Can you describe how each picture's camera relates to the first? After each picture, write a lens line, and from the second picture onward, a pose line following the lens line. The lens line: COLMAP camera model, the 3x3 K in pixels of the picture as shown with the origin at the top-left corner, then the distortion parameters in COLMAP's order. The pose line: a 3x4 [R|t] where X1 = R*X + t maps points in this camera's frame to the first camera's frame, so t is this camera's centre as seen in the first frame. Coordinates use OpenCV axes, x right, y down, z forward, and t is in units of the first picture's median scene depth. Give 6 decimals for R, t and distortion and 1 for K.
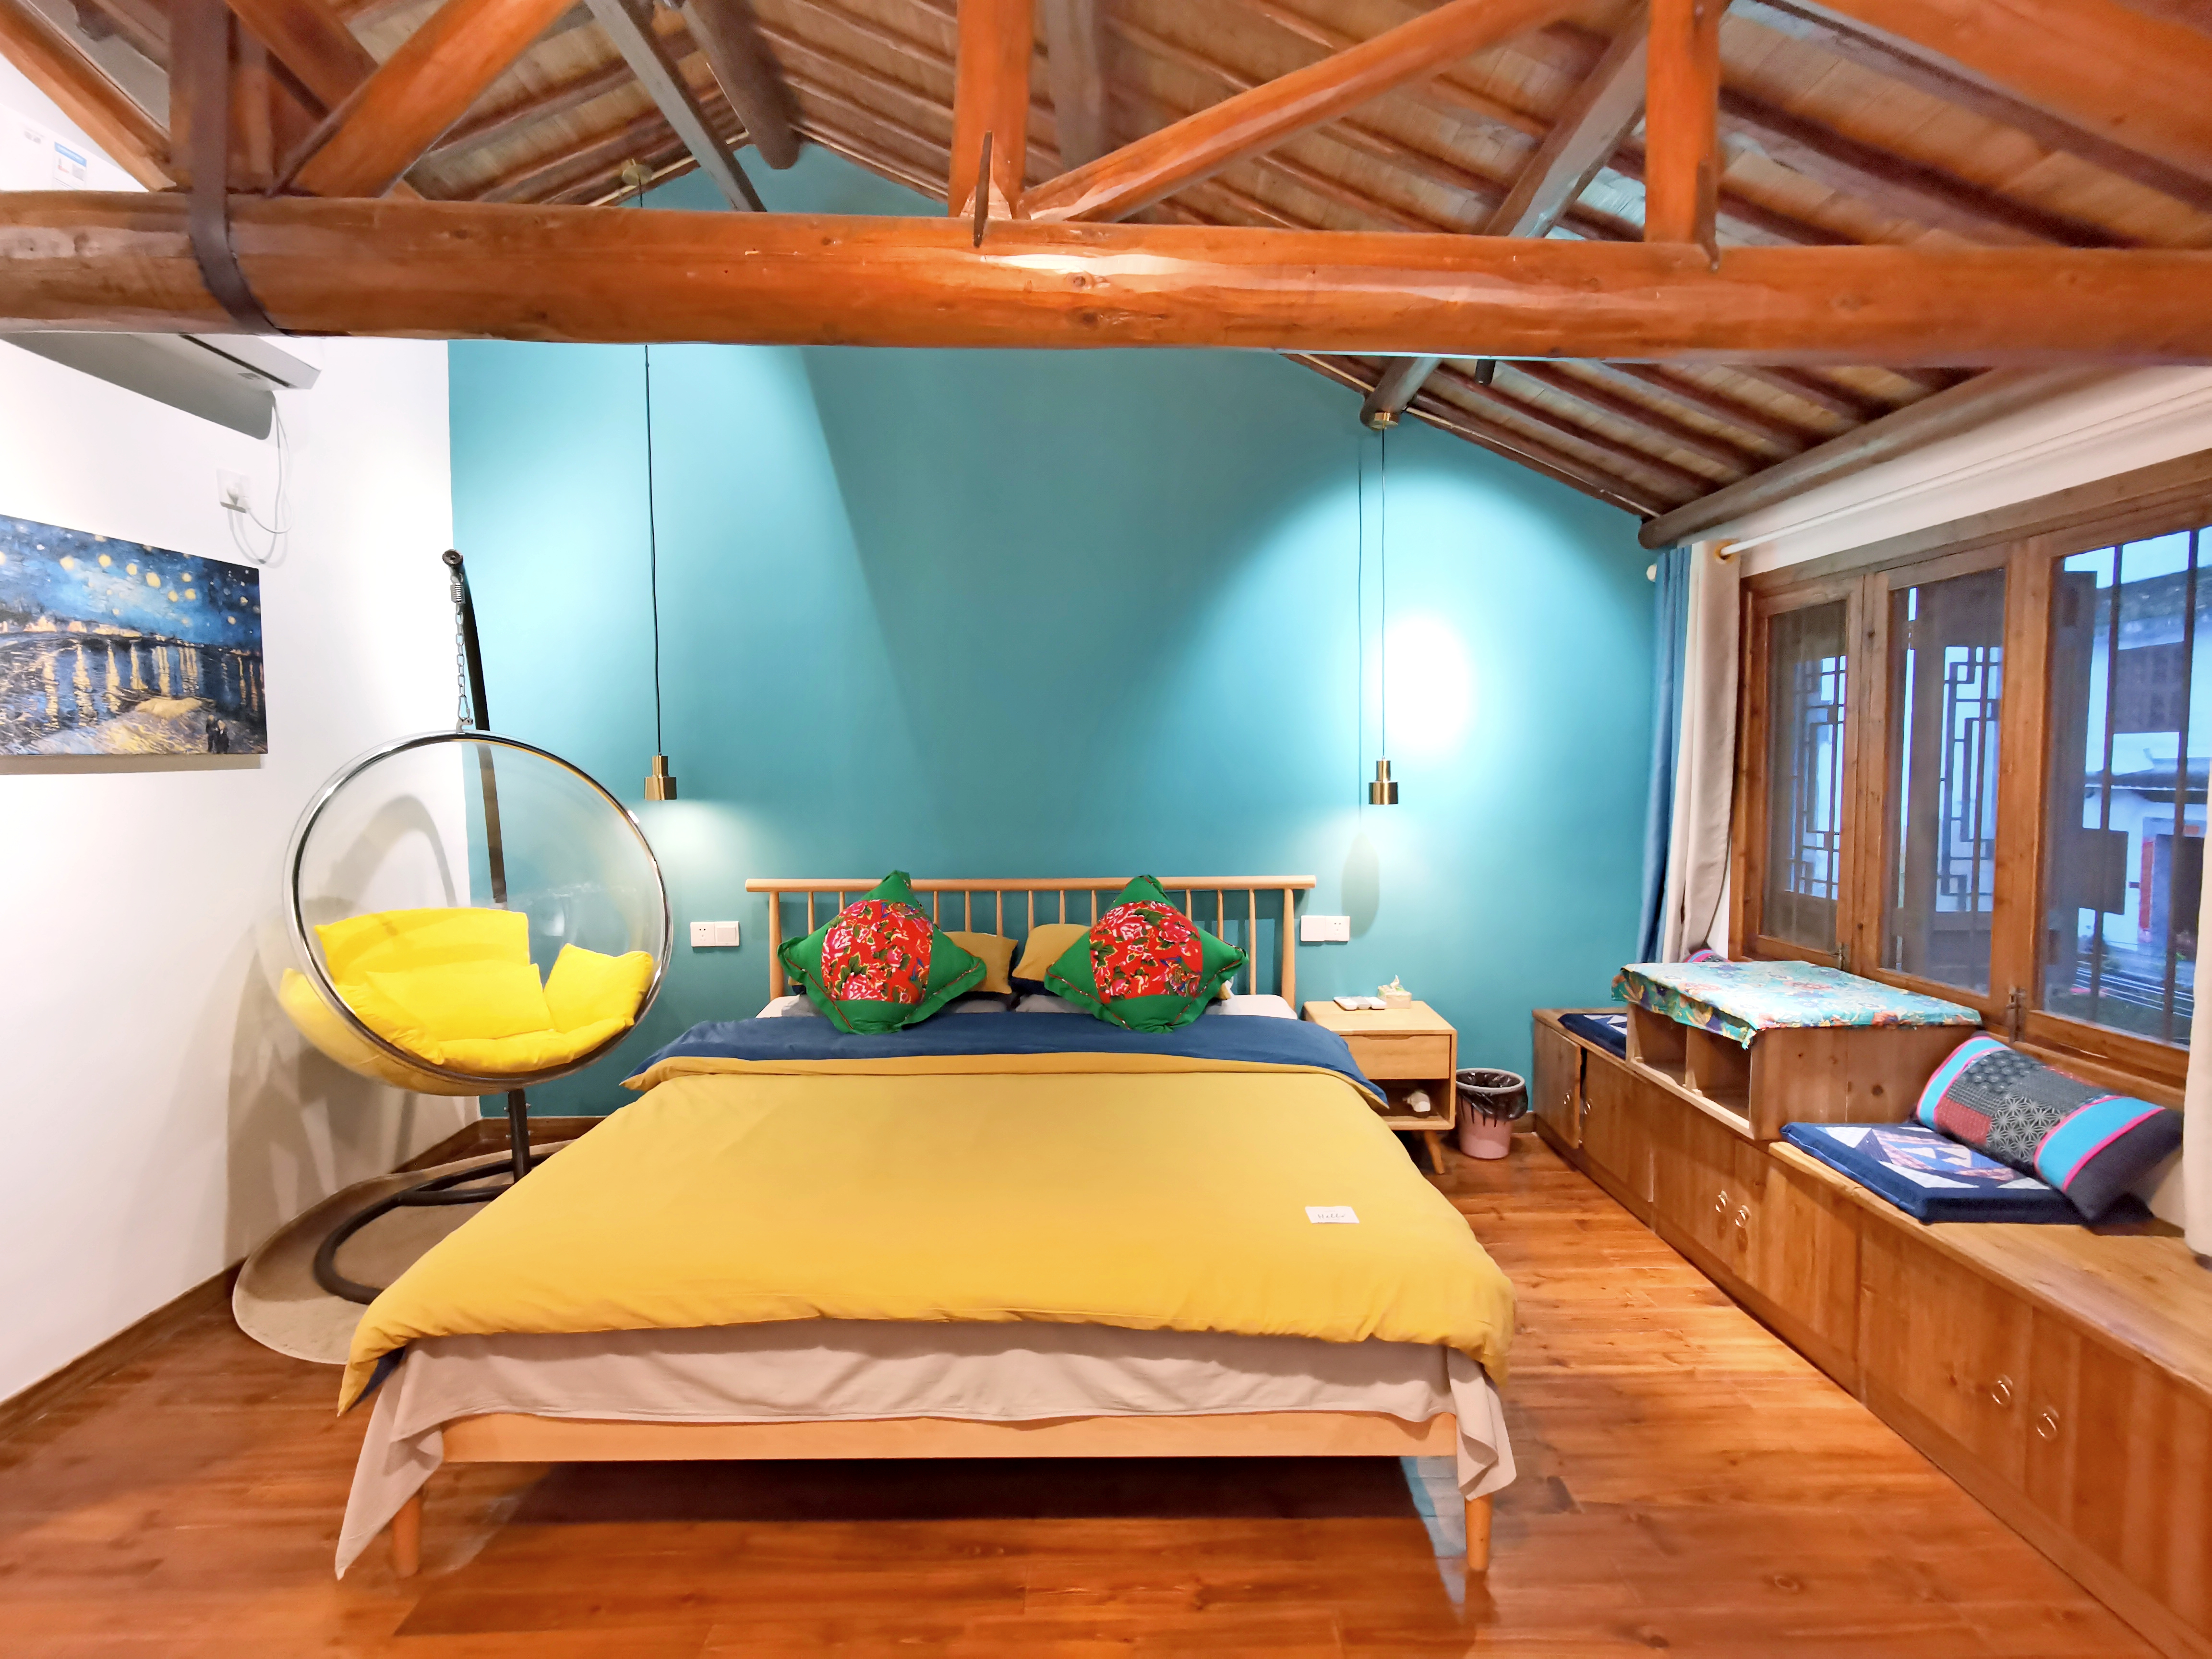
lens RADIAL K [[1062.2, 0, 1119.2], [0, 1062.2, 814.7], [0, 0, 1]] dist [-0.040707, 0.038218]
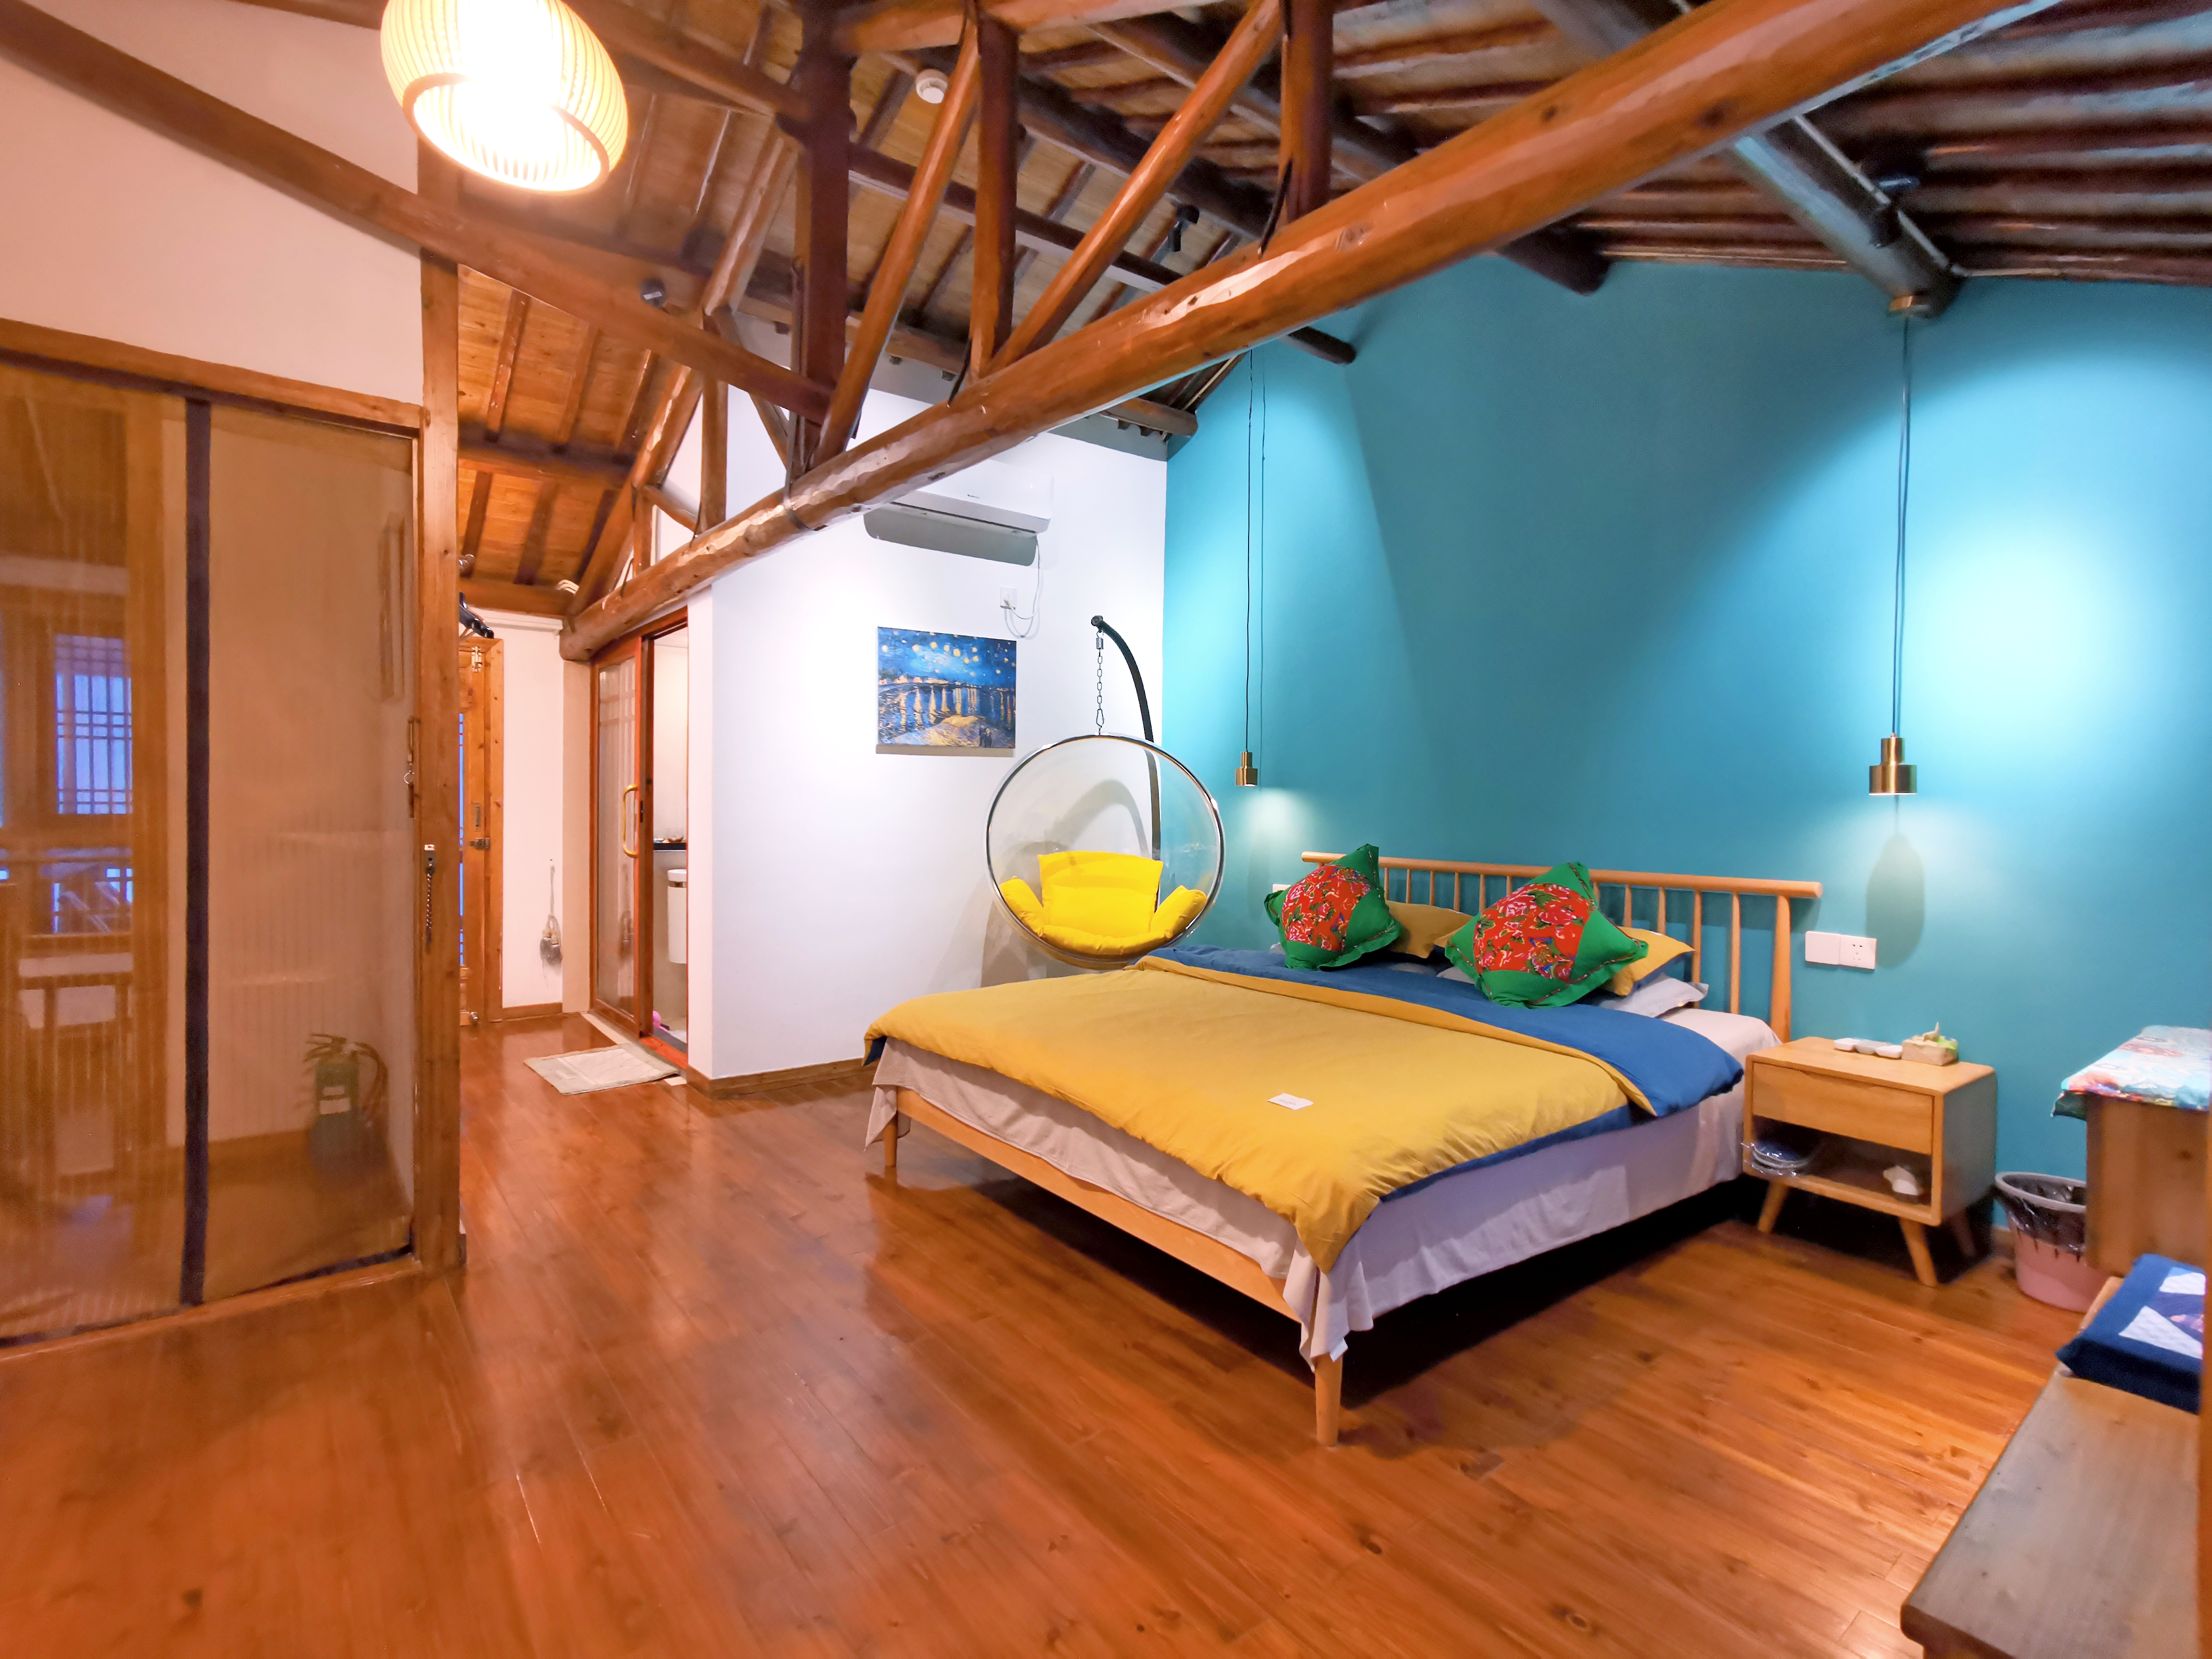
lens RADIAL K [[1062.2, 0, 1119.2], [0, 1062.2, 814.7], [0, 0, 1]] dist [-0.040707, 0.038218]
pose [[0.610801, 0.024217, -0.791414, 0.713898], [-0.057454, 0.998253, -0.013796, 0.068635], [0.789697, 0.053896, 0.611125, 0.097696]]
